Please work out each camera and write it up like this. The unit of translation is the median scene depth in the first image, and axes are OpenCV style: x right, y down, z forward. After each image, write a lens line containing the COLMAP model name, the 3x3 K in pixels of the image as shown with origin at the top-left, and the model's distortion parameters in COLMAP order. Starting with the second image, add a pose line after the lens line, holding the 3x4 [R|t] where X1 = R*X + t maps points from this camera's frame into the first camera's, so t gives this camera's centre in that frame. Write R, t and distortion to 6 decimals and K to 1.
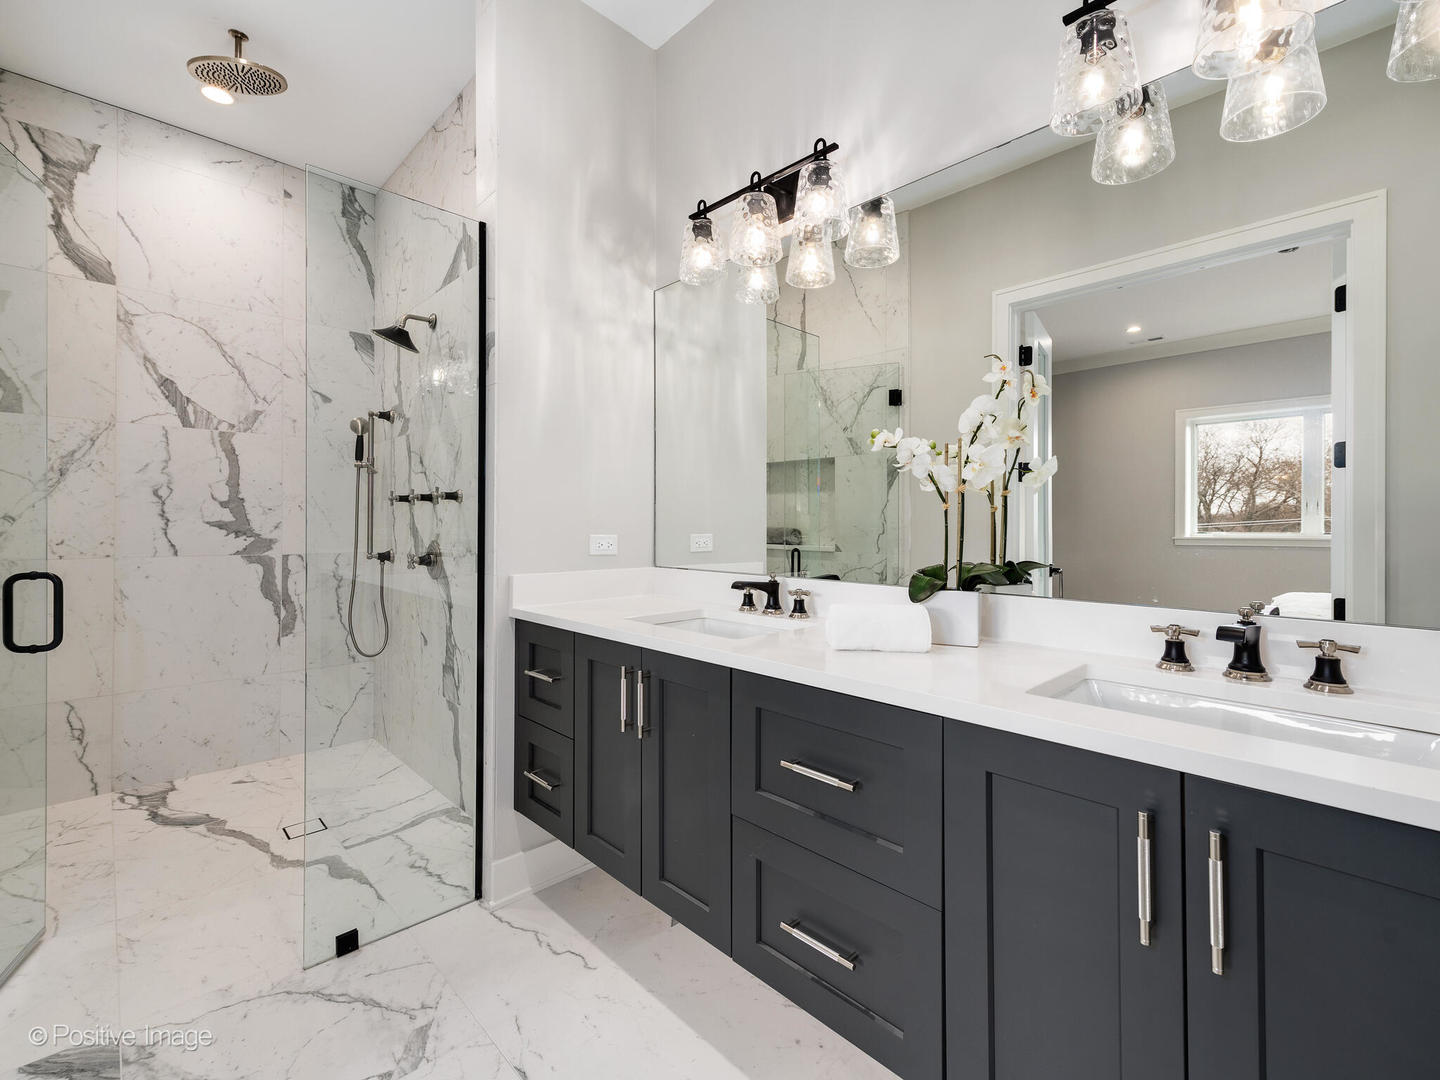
lens RADIAL K [[663.3, 0, 715.5], [0, 663.3, 526.8], [0, 0, 1]] dist [0.011922, -0.003600]
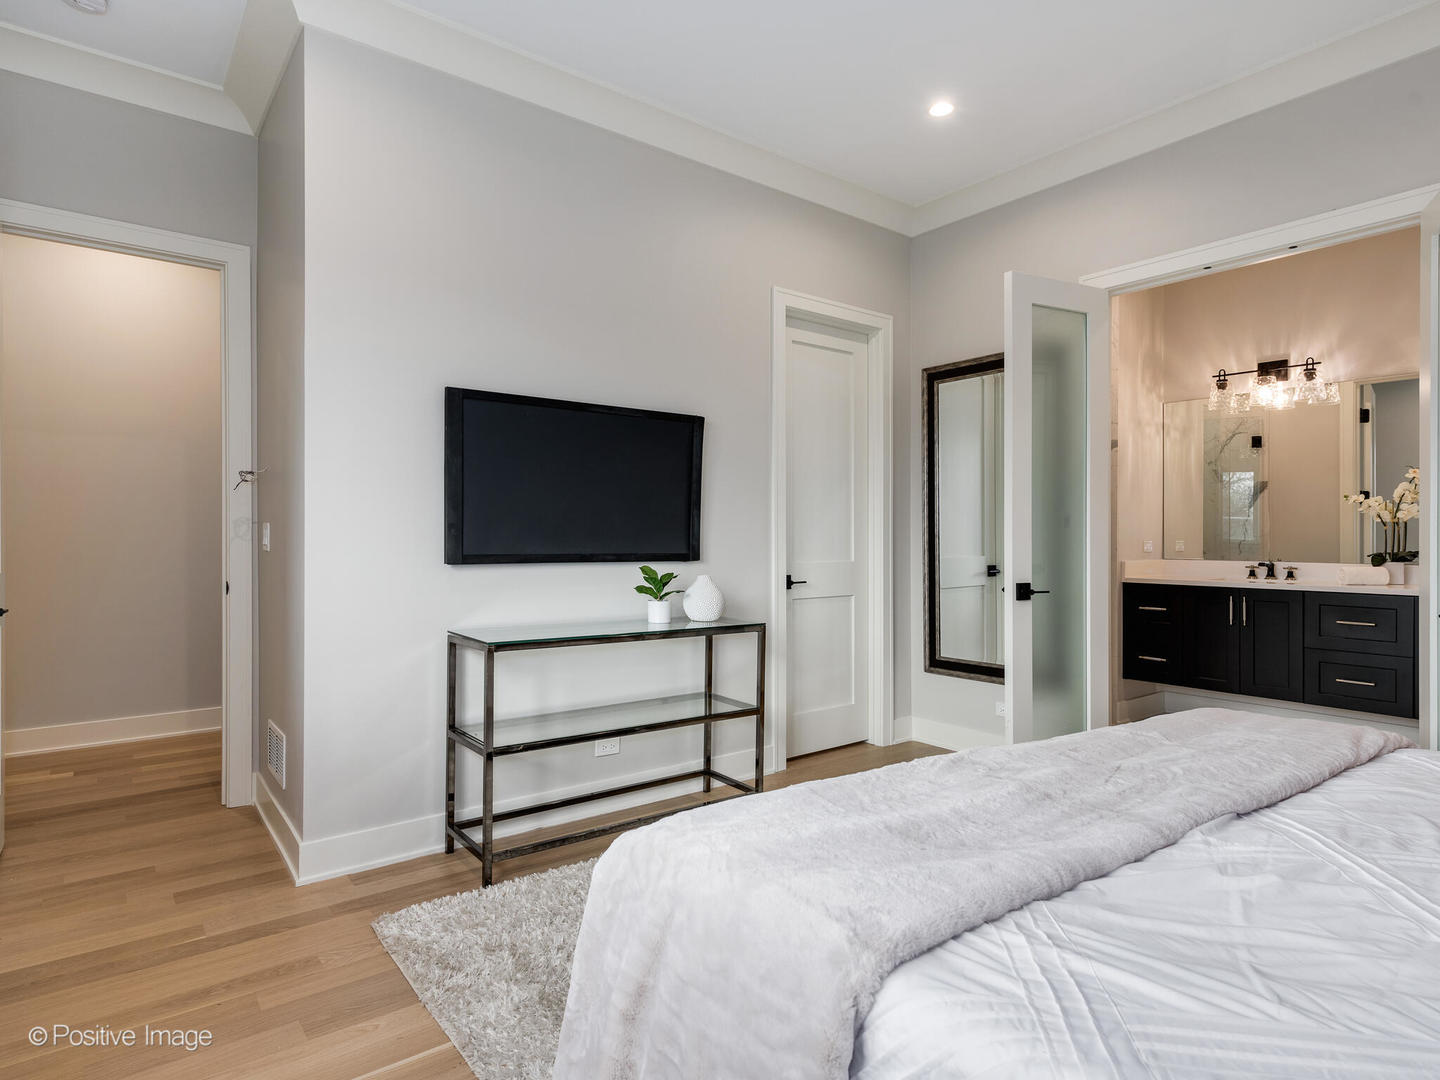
lens RADIAL K [[825.4, 0, 724.2], [0, 825.4, 547.1], [0, 0, 1]] dist [-0.003125, -0.000449]
pose [[0.993476, -0.003538, -0.113983, -1.287141], [0.005537, 0.999836, 0.017224, -0.019203], [0.113904, -0.017742, 0.993333, -1.700071]]
